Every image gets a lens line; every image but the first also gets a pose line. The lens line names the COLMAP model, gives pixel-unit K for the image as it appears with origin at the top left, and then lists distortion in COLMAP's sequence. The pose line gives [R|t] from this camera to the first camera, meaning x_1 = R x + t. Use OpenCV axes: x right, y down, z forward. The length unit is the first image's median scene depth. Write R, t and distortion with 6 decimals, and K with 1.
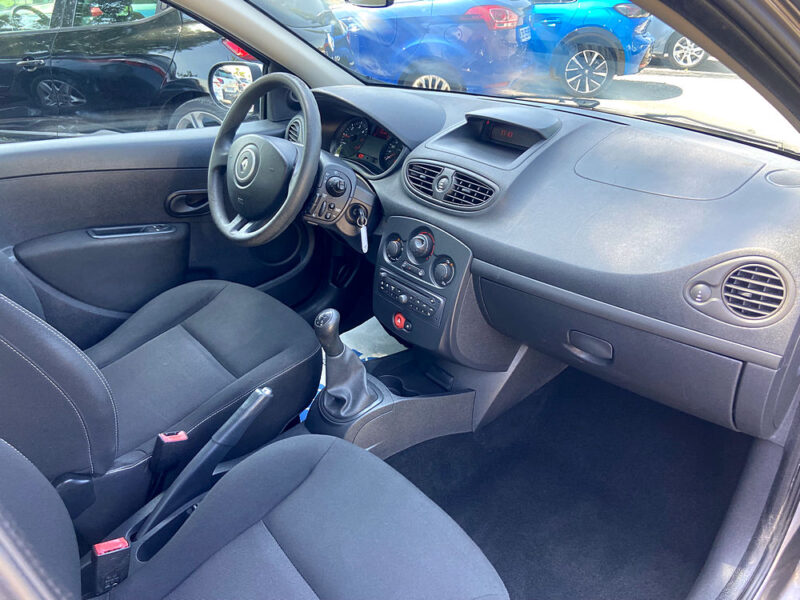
lens RADIAL K [[610.7, 0, 405.9], [0, 610.7, 296.5], [0, 0, 1]] dist [0.075959, -0.094757]
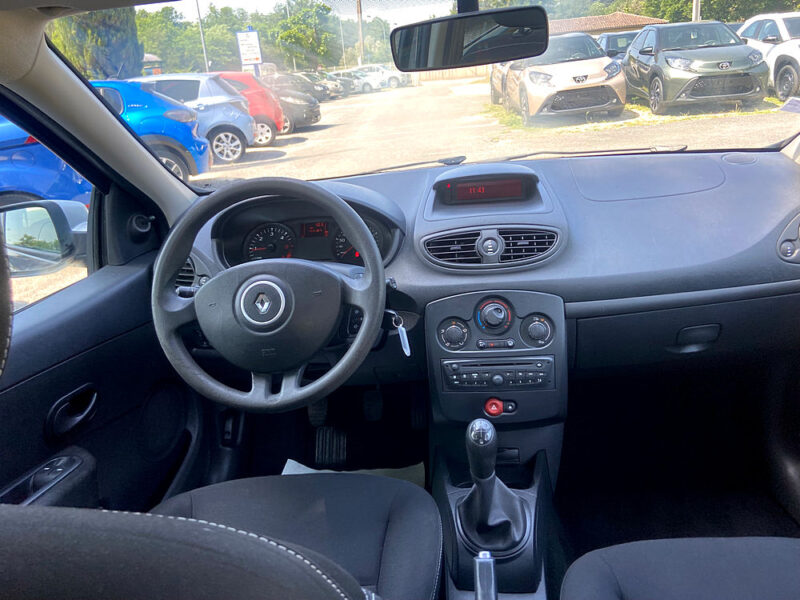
lens RADIAL K [[610.7, 0, 388.1], [0, 610.7, 295.8], [0, 0, 1]] dist [0.075959, -0.094757]
pose [[0.720799, -0.305809, 0.622037, -0.602051], [0.401769, 0.915611, -0.015421, -0.149374], [-0.564828, 0.261031, 0.782836, 0.345479]]
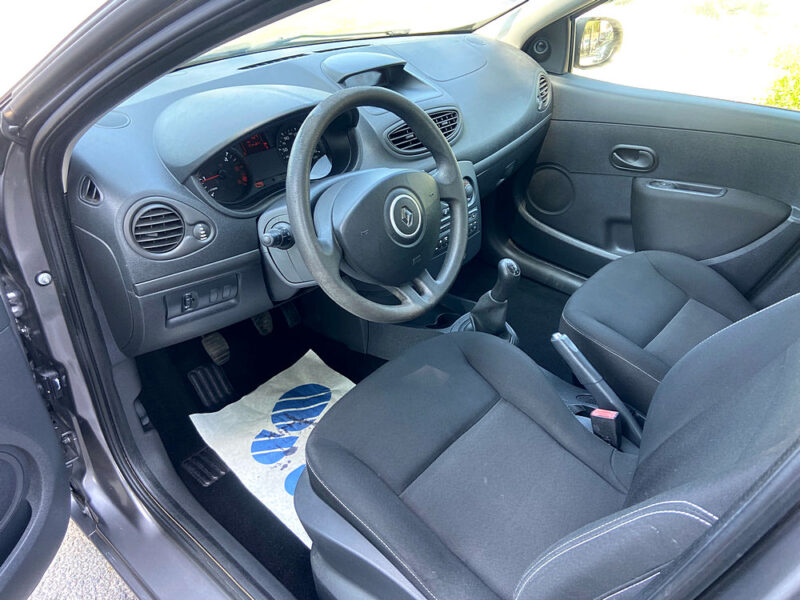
lens RADIAL K [[610.7, 0, 397.4], [0, 610.7, 297.8], [0, 0, 1]] dist [0.075959, -0.094757]
pose [[-0.140516, -0.552374, 0.821668, -0.928243], [0.430062, 0.713468, 0.553181, -0.556453], [-0.891797, 0.431099, 0.137301, 0.945512]]
